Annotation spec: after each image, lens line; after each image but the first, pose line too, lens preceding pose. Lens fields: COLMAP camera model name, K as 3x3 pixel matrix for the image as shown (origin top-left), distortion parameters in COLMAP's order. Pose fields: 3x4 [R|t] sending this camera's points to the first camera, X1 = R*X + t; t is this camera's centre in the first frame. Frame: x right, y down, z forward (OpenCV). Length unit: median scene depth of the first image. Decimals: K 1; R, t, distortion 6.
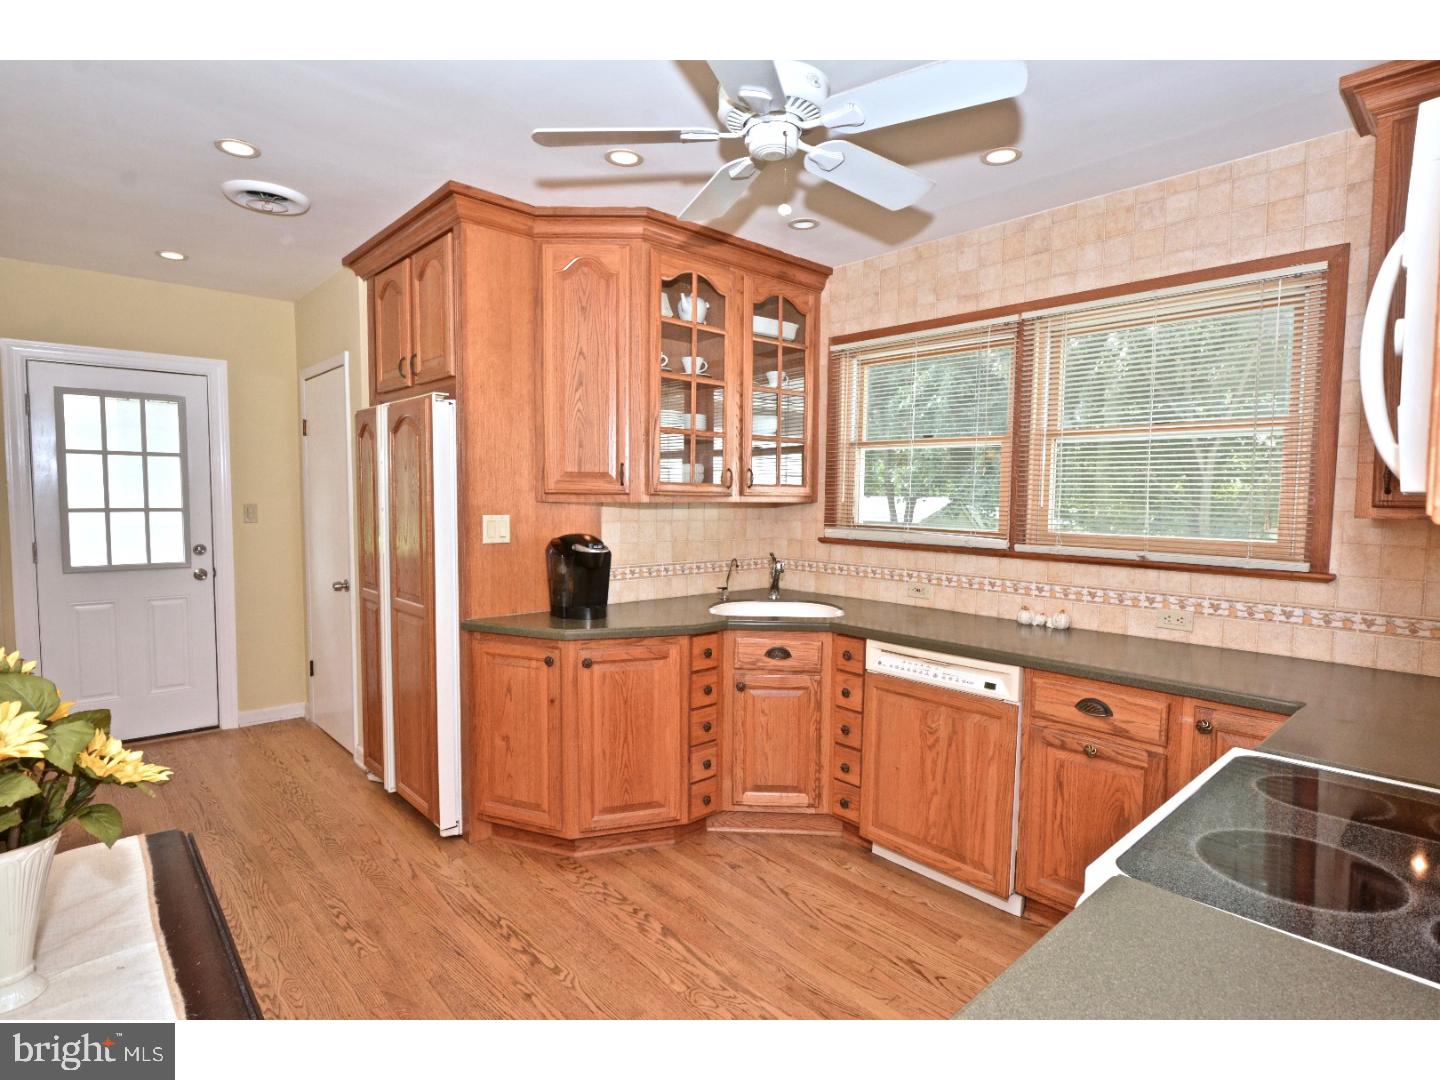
lens RADIAL K [[754.2, 0, 722.1], [0, 754.2, 543.9], [0, 0, 1]] dist [-0.016815, -0.000135]
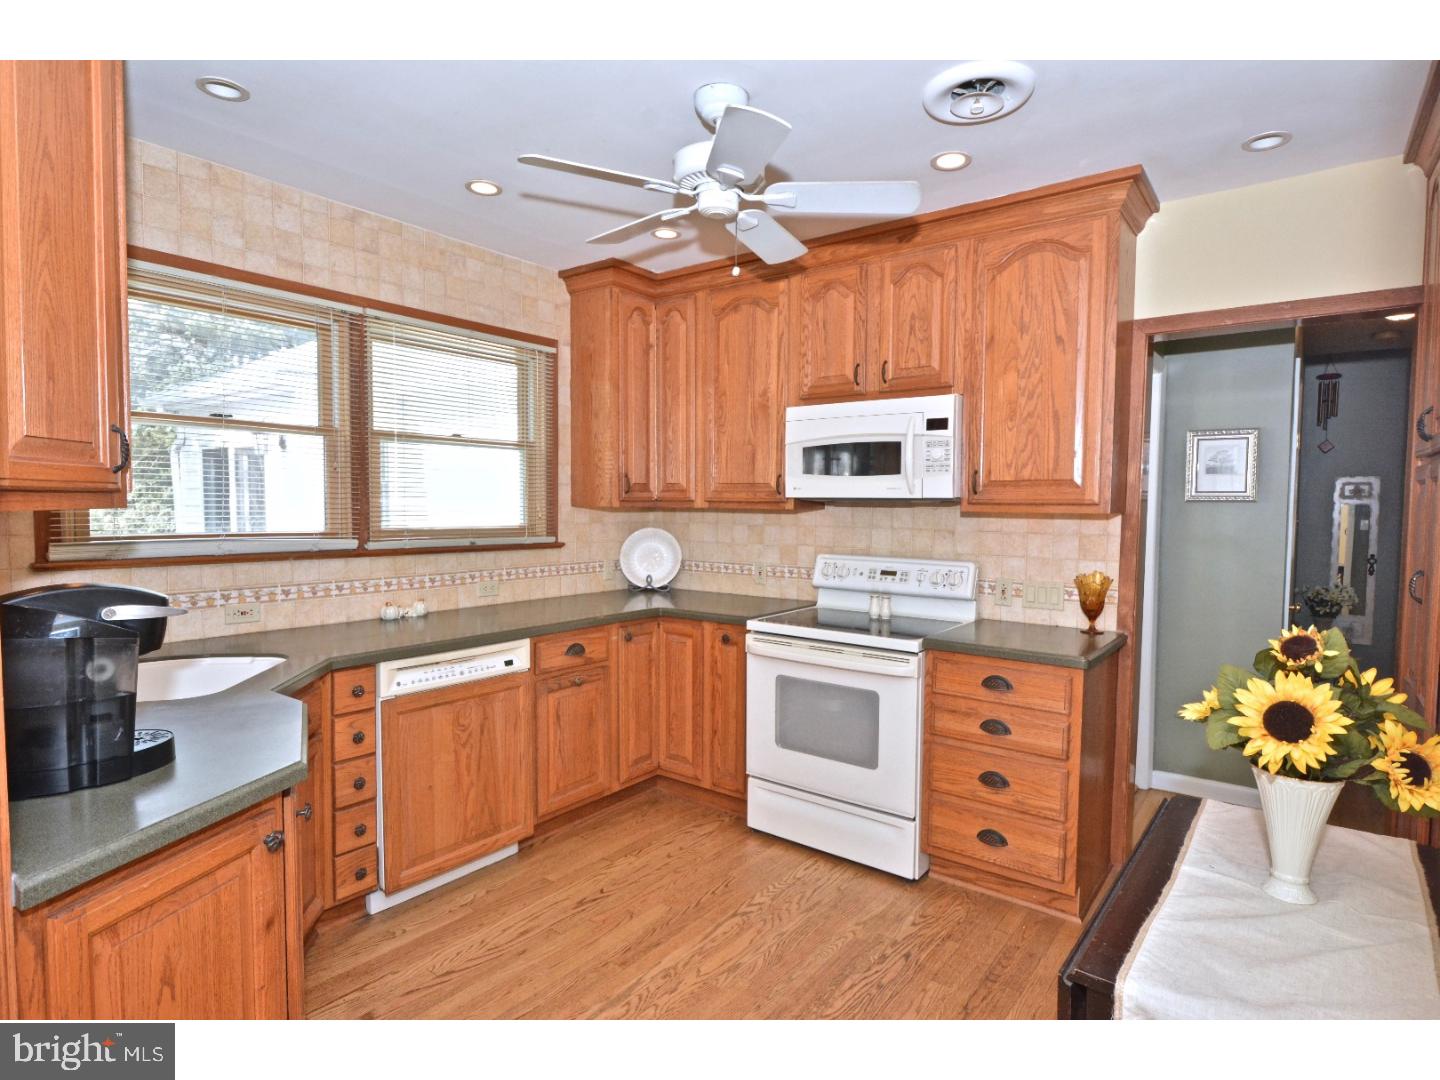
lens RADIAL K [[780.9, 0, 721.0], [0, 780.9, 540.4], [0, 0, 1]] dist [-0.001992, -0.001190]
pose [[-0.186748, -0.064667, 0.980277, -0.769966], [0.049218, 0.995962, 0.075078, -0.062033], [-0.981174, 0.062268, -0.182812, 0.808668]]
